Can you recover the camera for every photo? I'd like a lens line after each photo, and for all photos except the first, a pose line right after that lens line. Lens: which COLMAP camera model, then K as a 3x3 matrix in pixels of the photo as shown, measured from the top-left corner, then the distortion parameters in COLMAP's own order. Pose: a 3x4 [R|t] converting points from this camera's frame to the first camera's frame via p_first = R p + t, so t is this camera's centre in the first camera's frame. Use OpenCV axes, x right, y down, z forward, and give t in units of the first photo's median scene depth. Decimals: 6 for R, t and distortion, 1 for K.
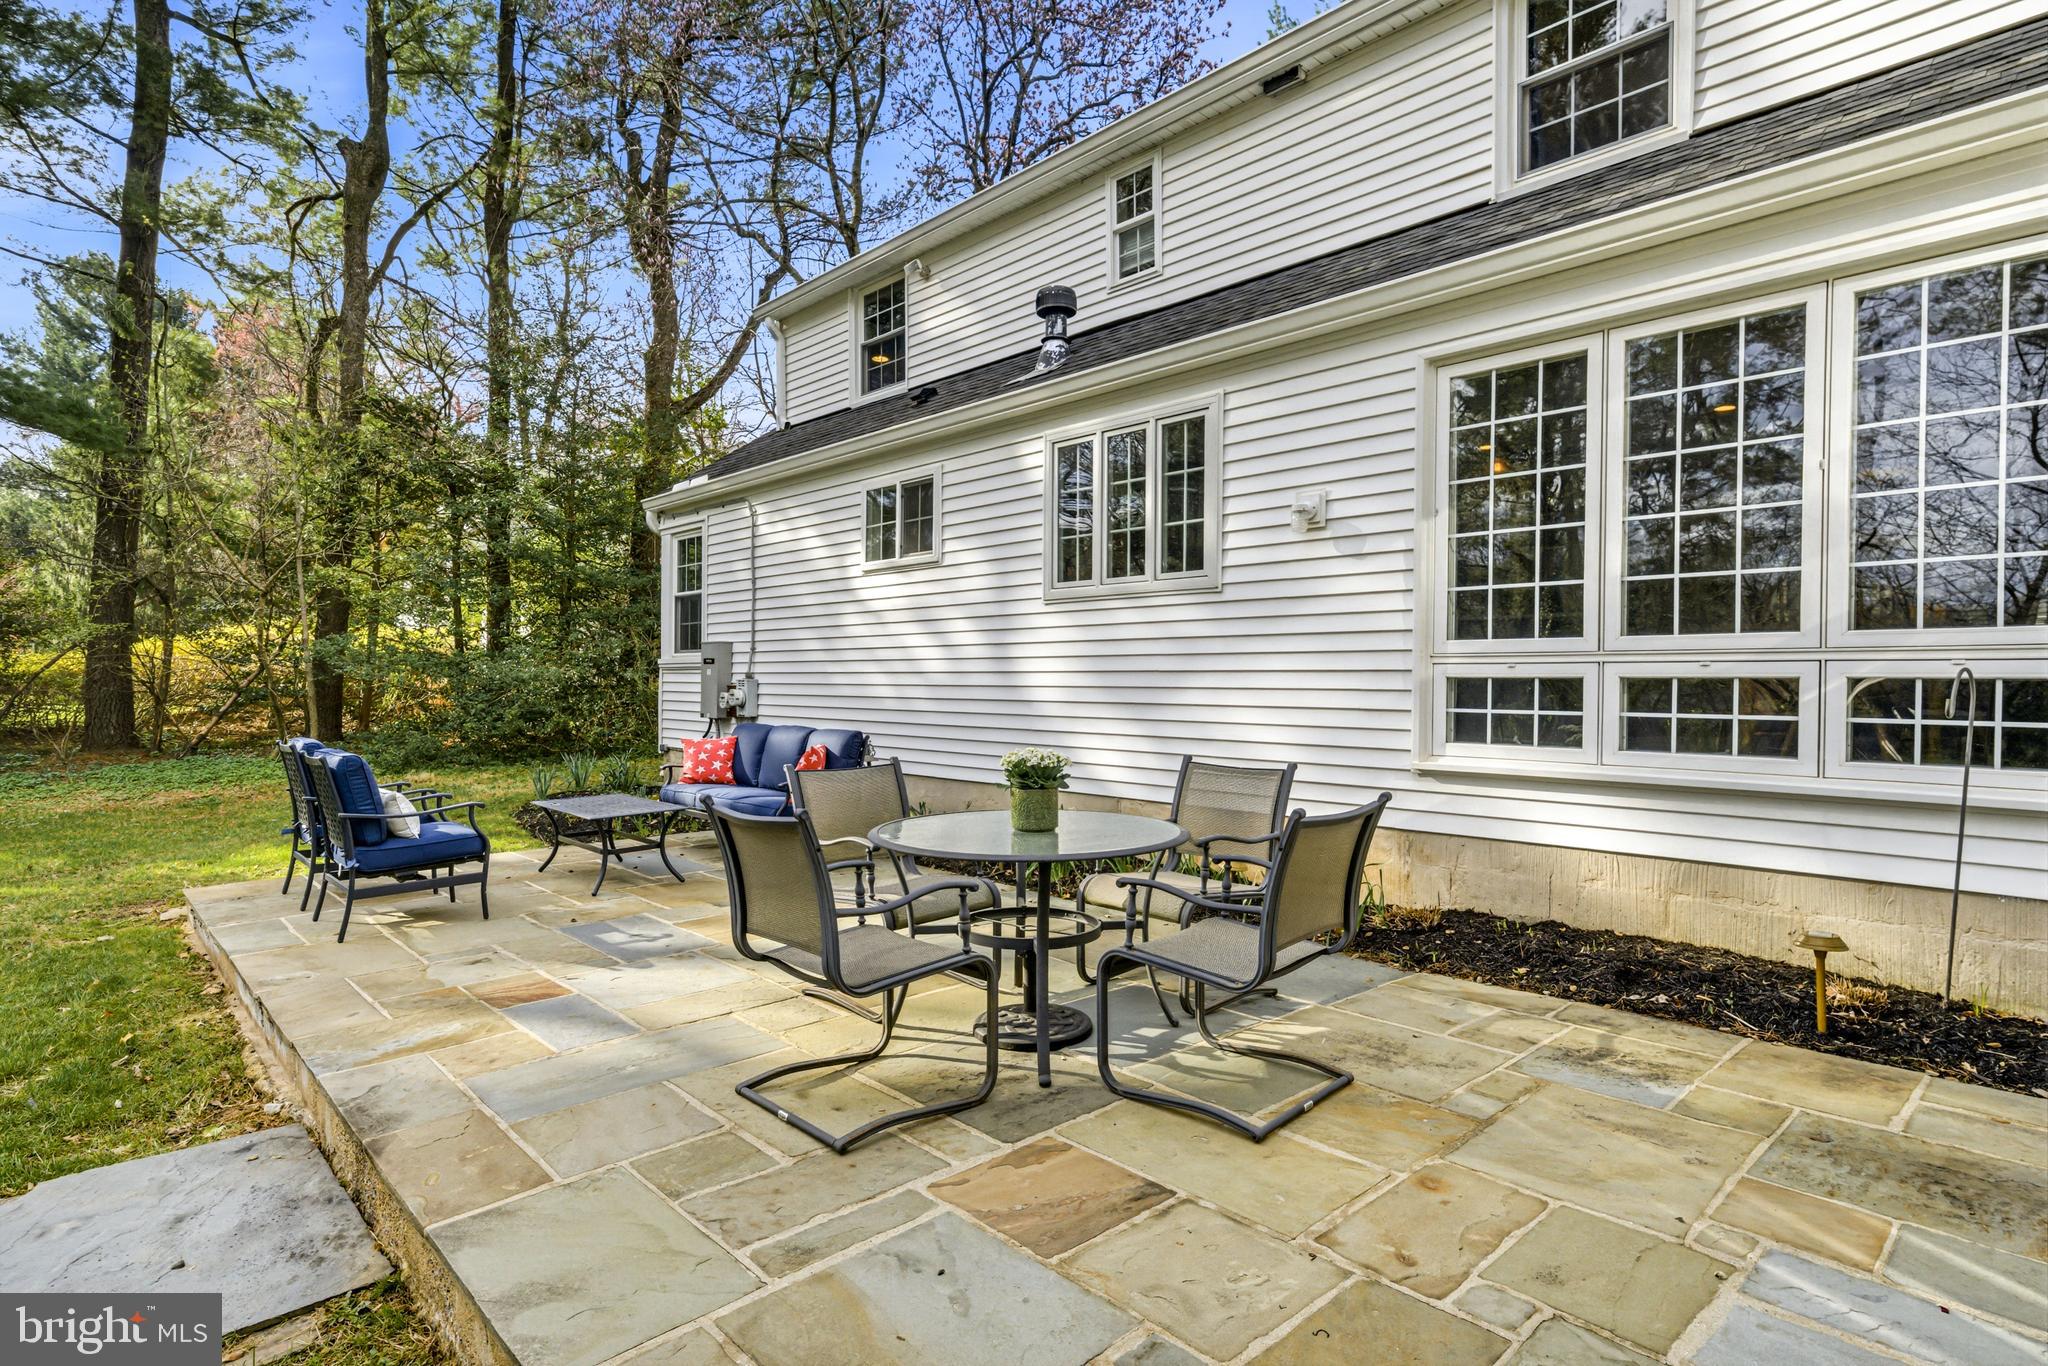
lens RADIAL K [[1063.1, 0, 1025.4], [0, 1063.1, 689.7], [0, 0, 1]] dist [0.008019, 0.000789]
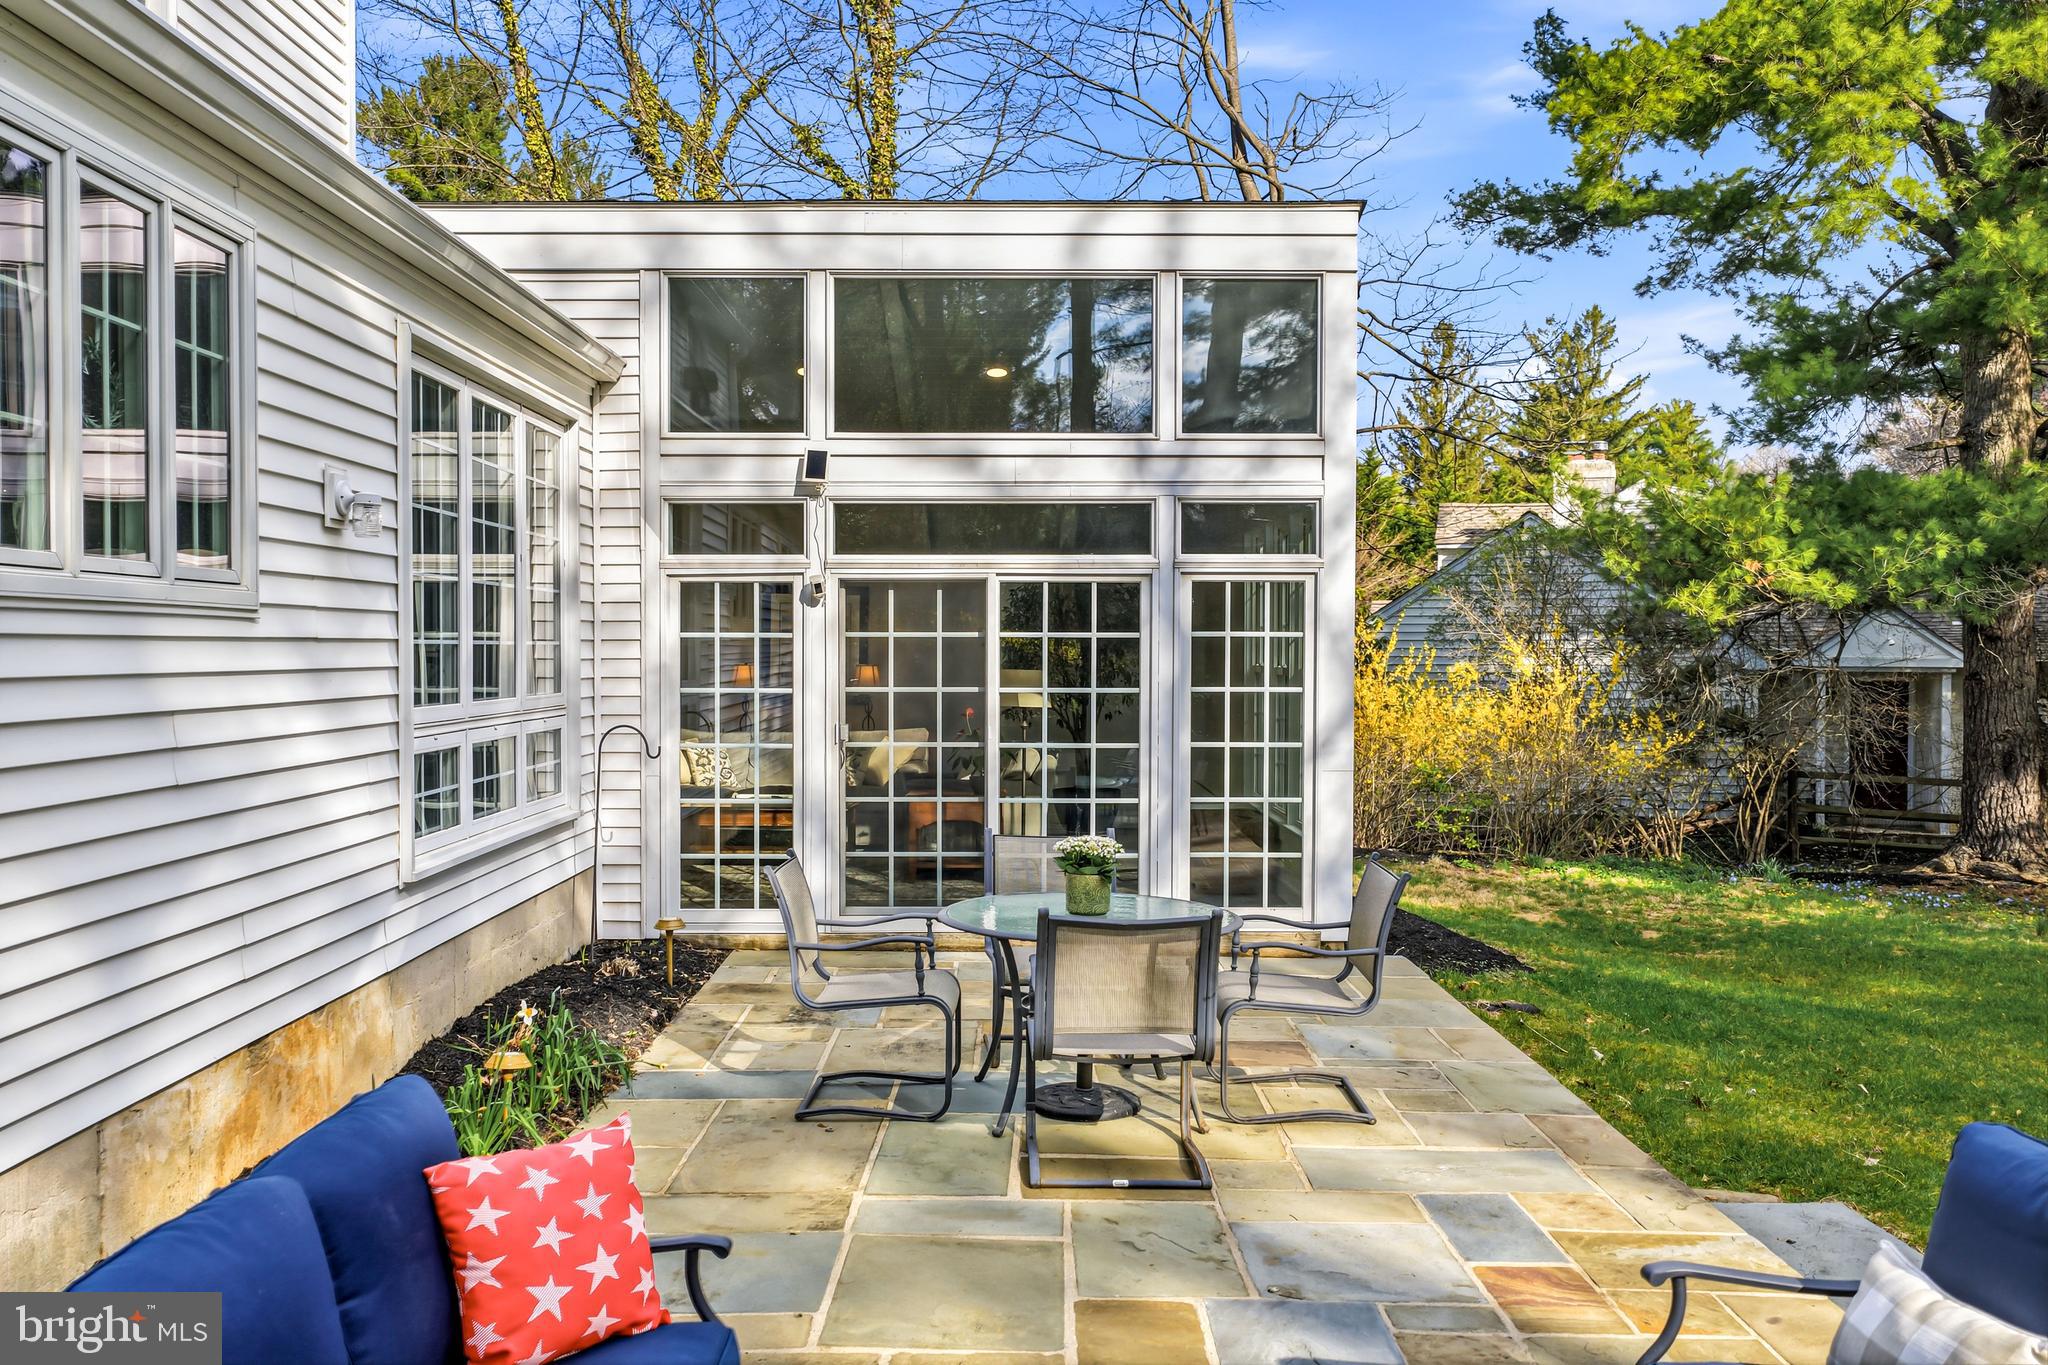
lens RADIAL K [[1690.8, 0, 1011.6], [0, 1690.8, 682.2], [0, 0, 1]] dist [0.010027, -0.003844]
pose [[-0.729506, -0.021915, 0.683623, -0.714019], [-0.001427, 0.999533, 0.030519, -0.097933], [-0.683973, 0.021288, -0.729197, 1.512550]]
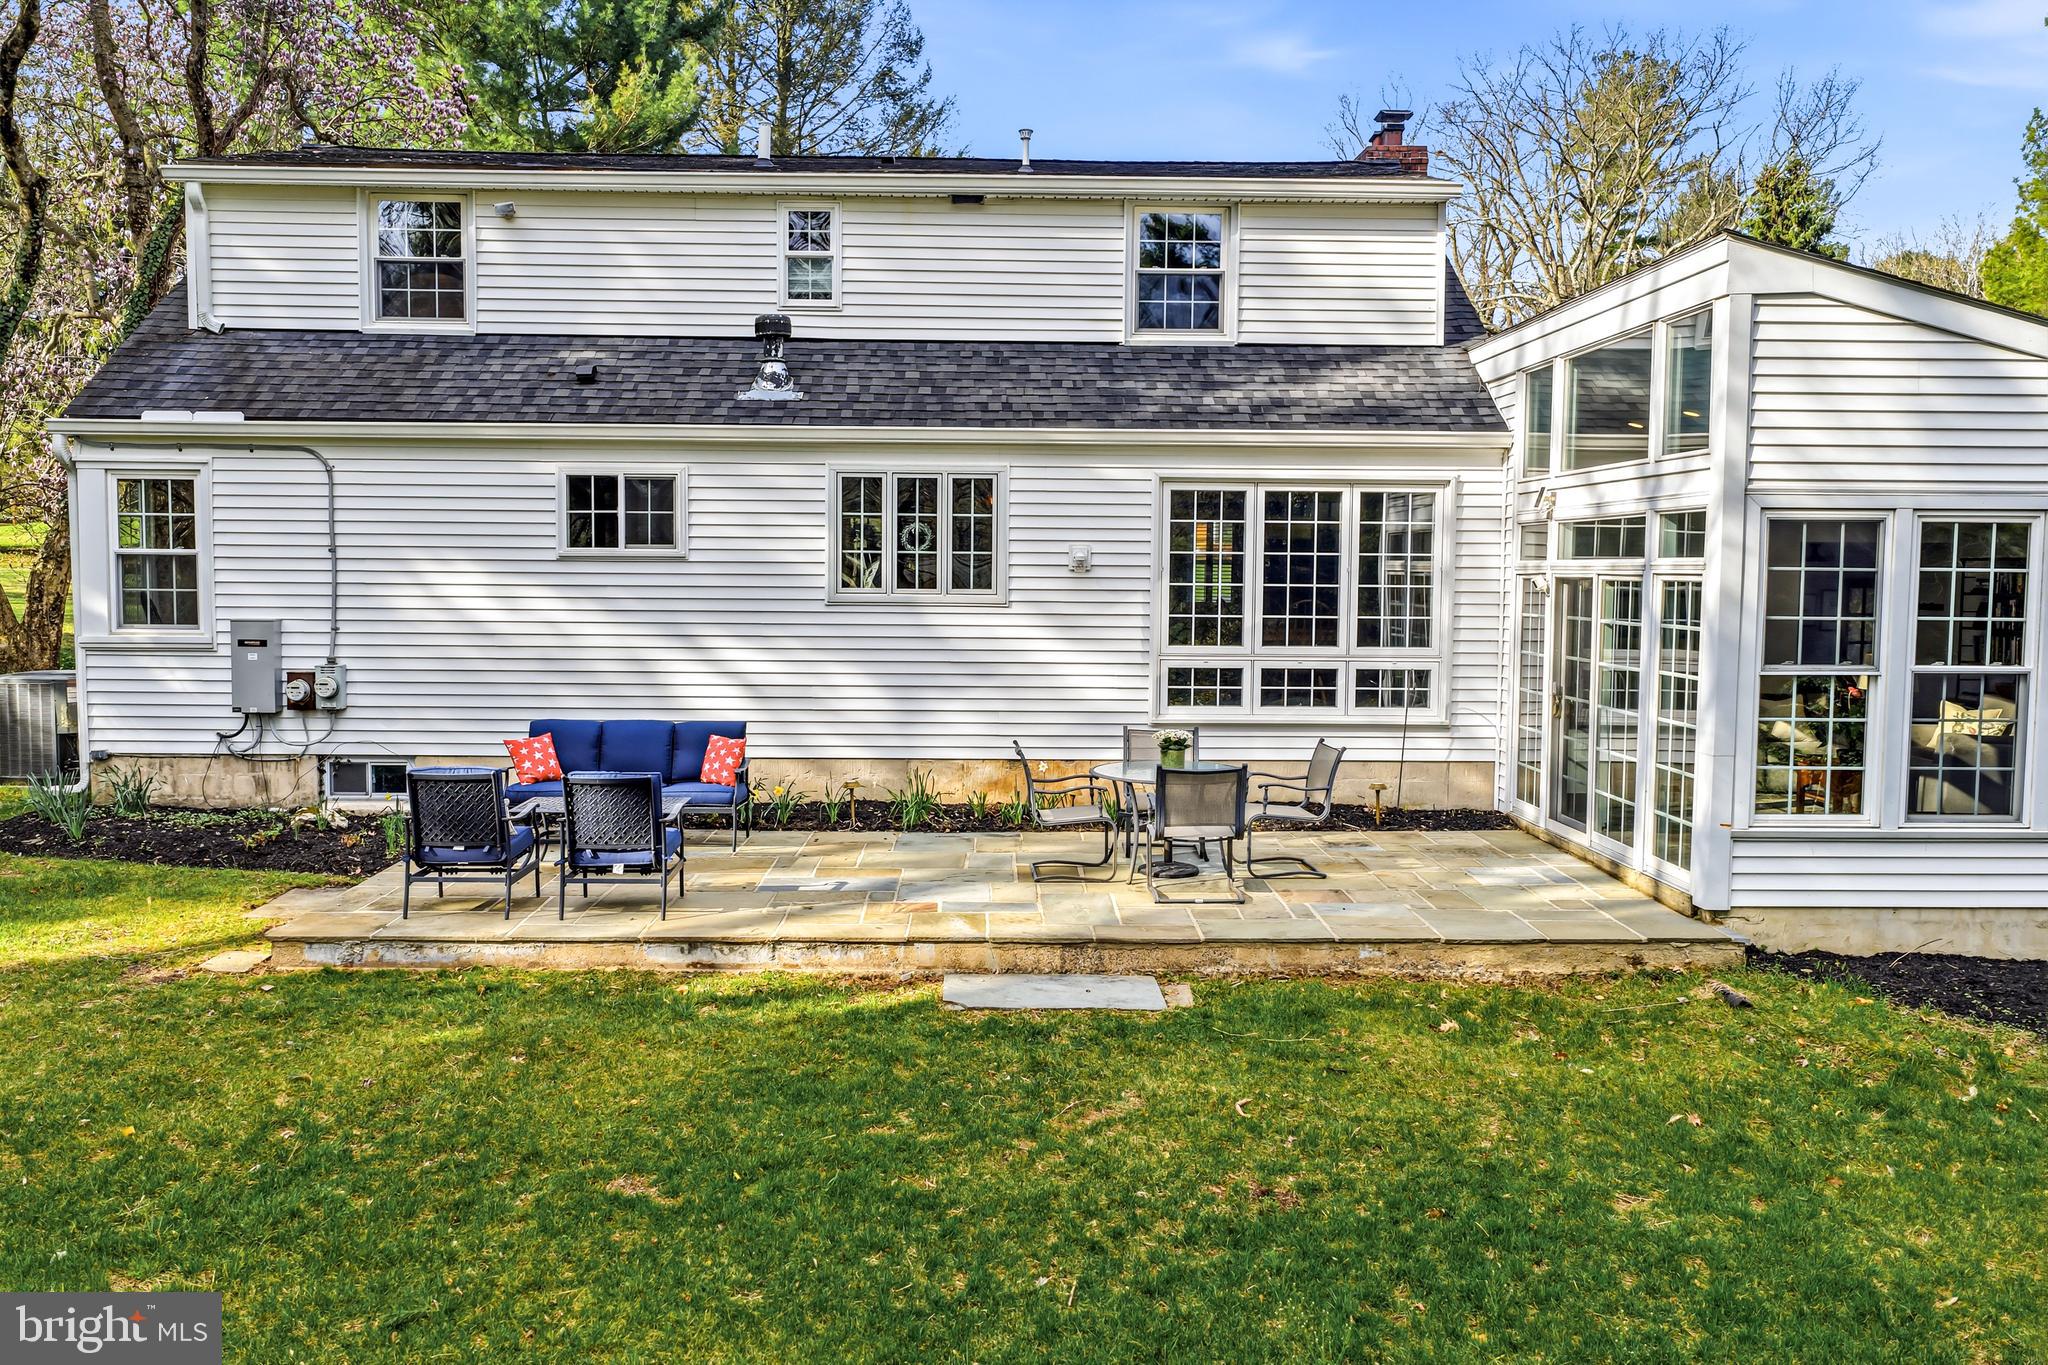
lens RADIAL K [[1690.8, 0, 1033.3], [0, 1690.8, 694.0], [0, 0, 1]] dist [0.010027, -0.003844]
pose [[0.667213, -0.055560, 0.742792, -1.658637], [0.000387, 0.997240, 0.074245, -0.160989], [-0.744867, -0.049250, 0.665393, -0.598666]]
